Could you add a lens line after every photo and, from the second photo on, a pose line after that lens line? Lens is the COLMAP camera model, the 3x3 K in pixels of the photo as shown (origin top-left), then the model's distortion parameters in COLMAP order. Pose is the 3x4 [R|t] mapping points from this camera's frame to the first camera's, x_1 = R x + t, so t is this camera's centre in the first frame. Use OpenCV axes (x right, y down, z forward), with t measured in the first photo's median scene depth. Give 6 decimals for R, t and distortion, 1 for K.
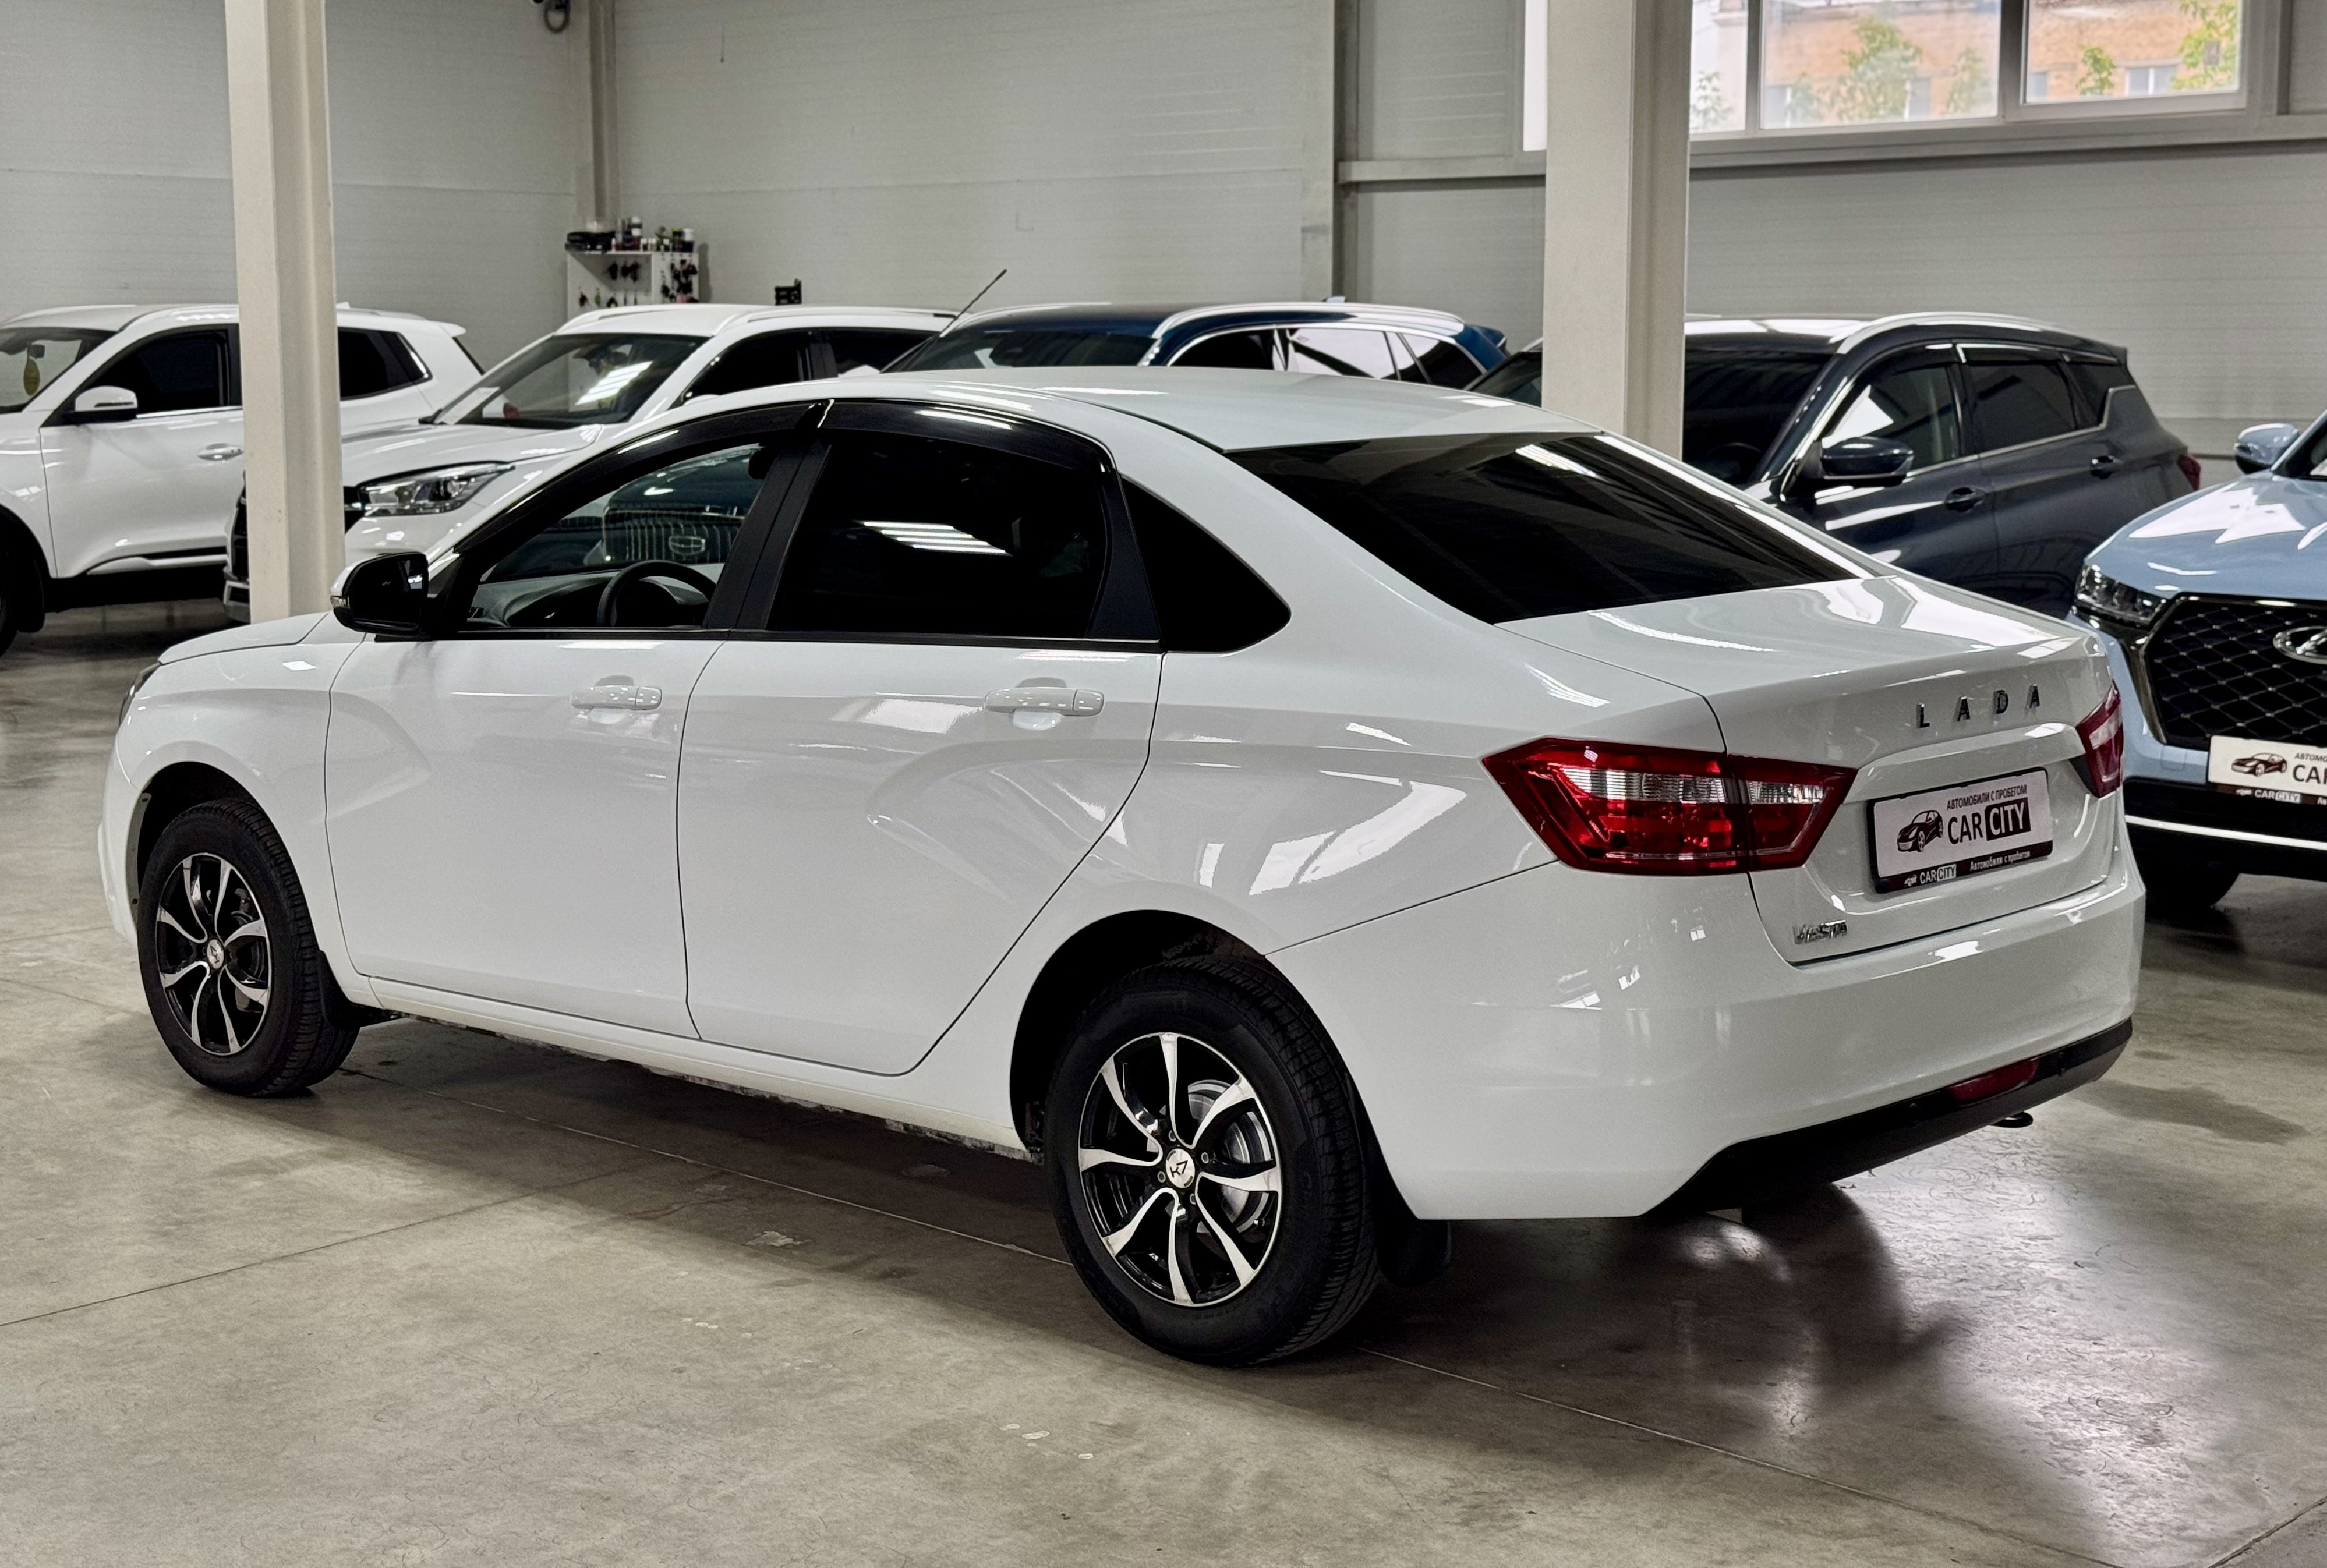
lens RADIAL K [[3257.7, 0, 1154.8], [0, 3257.7, 765.0], [0, 0, 1]] dist [0.141596, 0.000000]
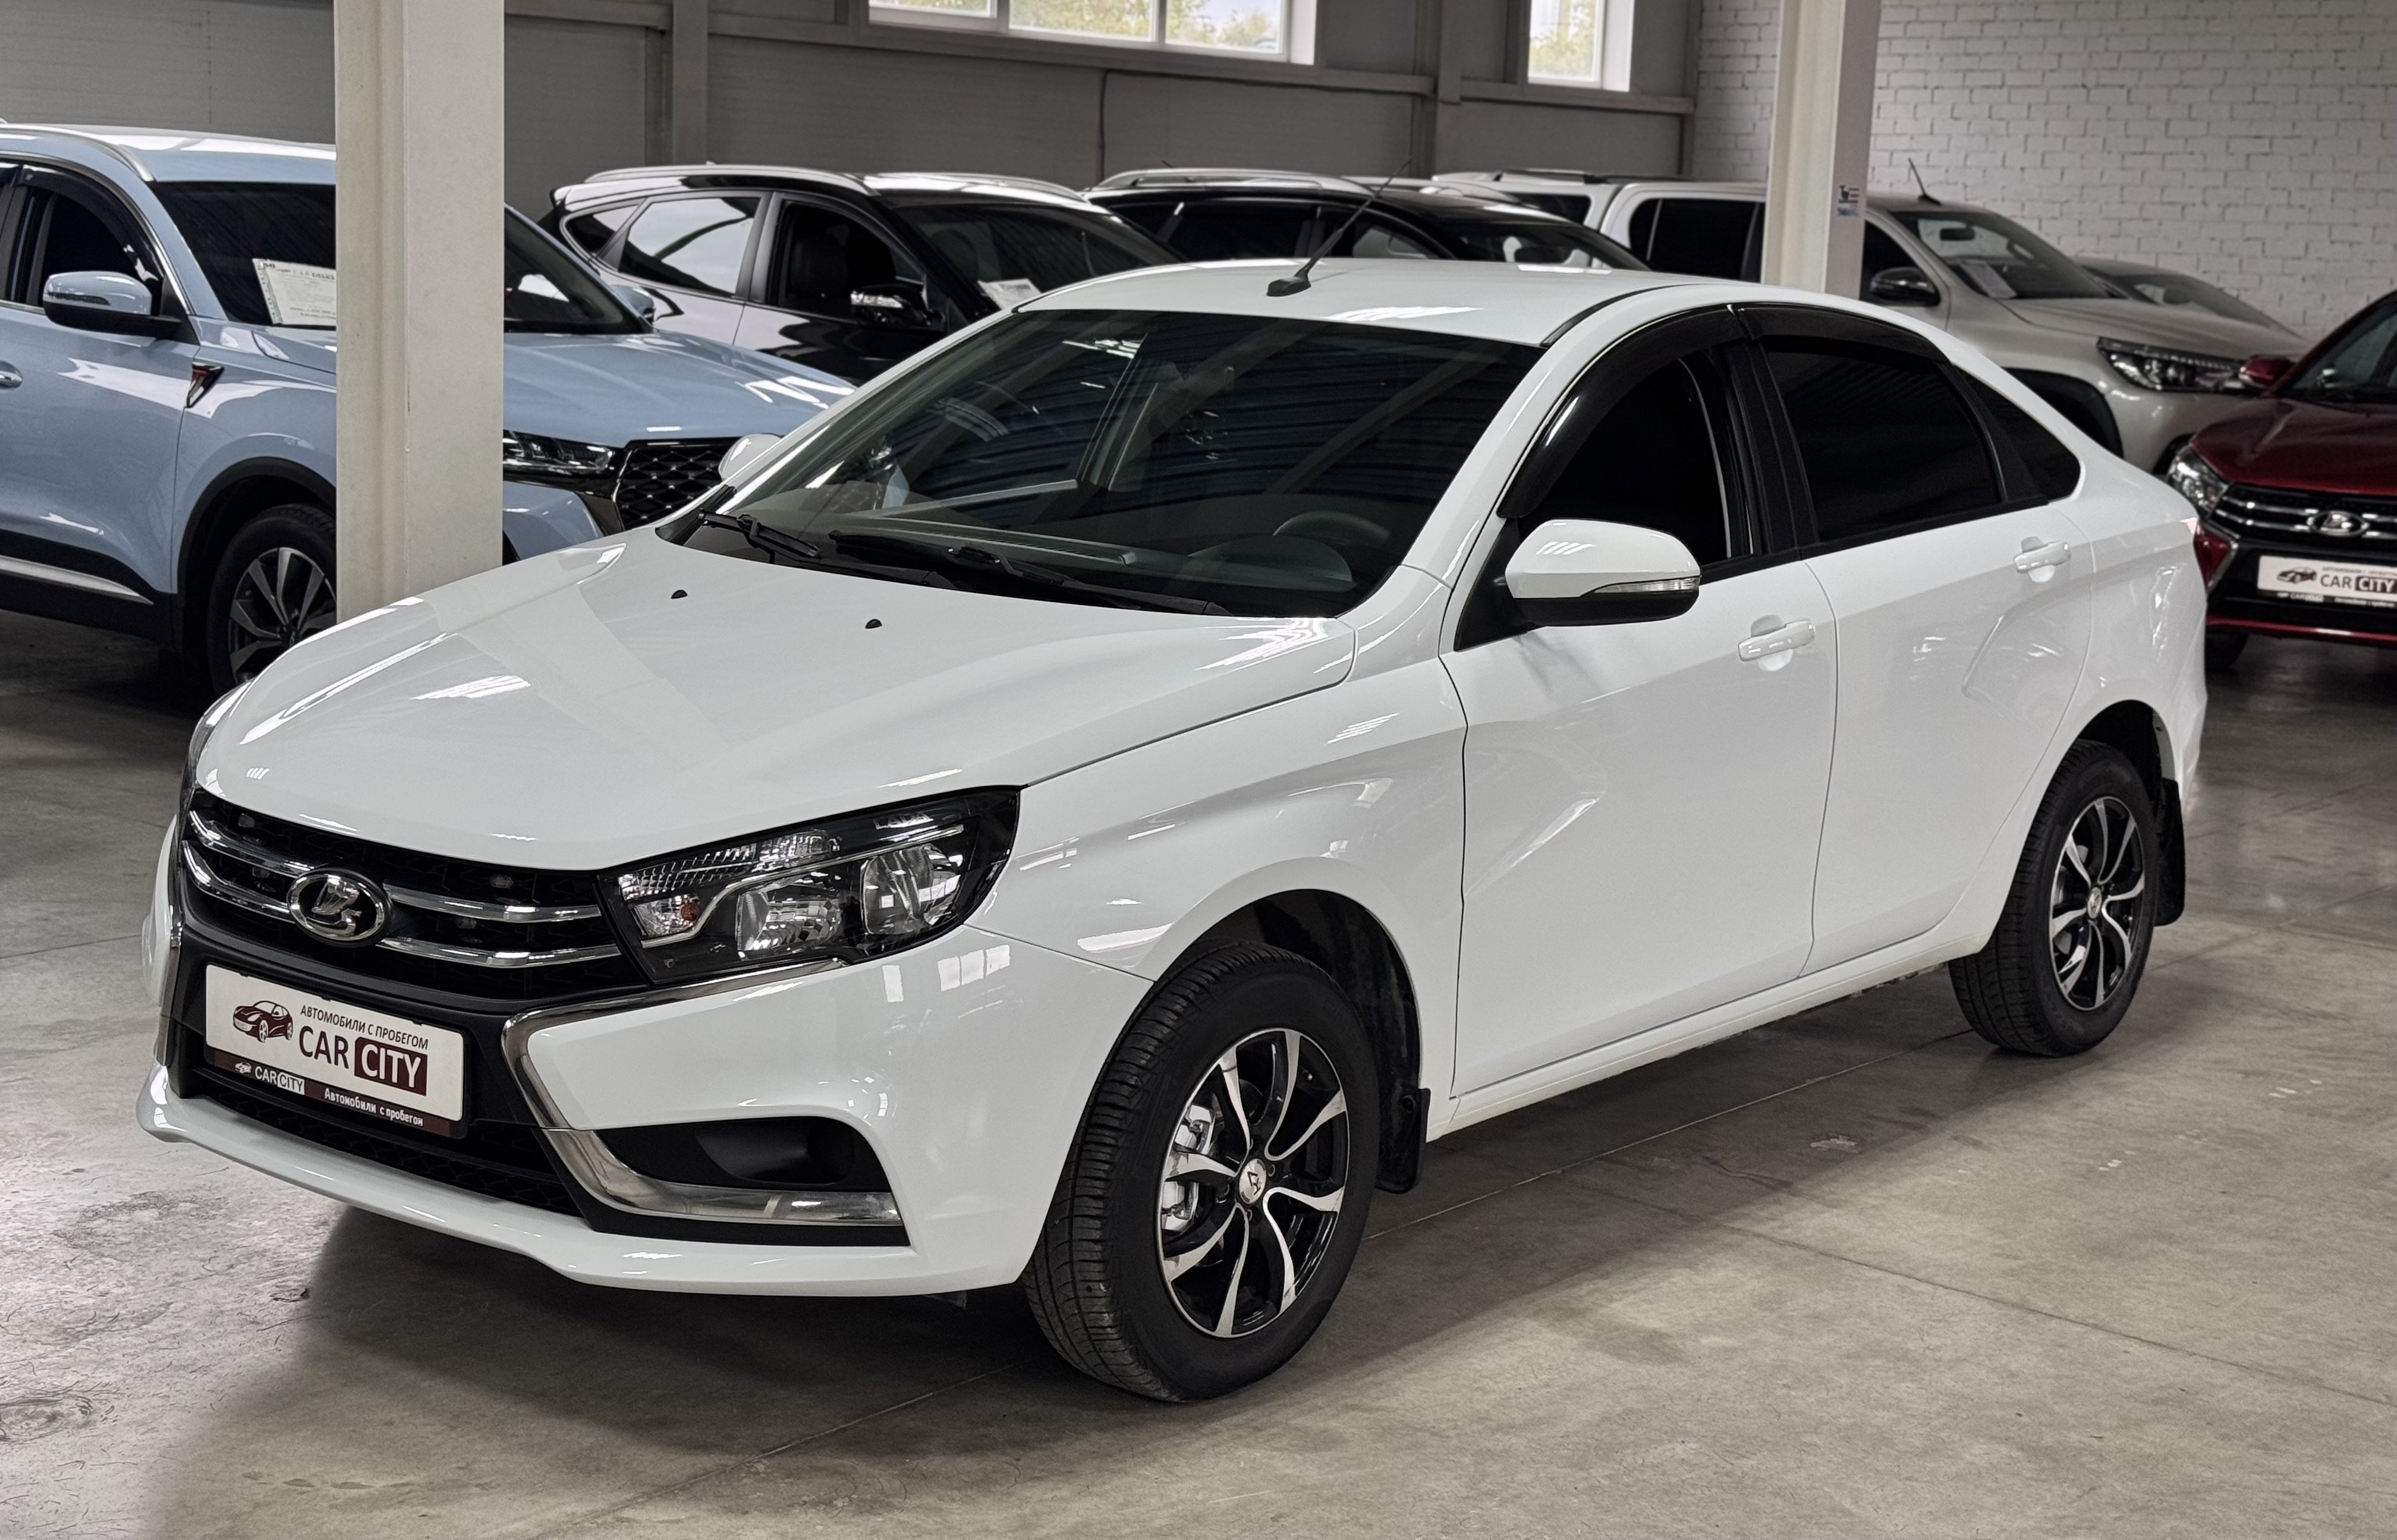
lens RADIAL K [[3306.0, 0, 1193.0], [0, 3306.0, 774.2], [0, 0, 1]] dist [0.126484, 0.000000]
pose [[-0.059140, -0.169590, 0.983739, -1.127457], [0.095610, 0.979971, 0.174688, -0.169259], [-0.993660, 0.104386, -0.041741, 1.269428]]
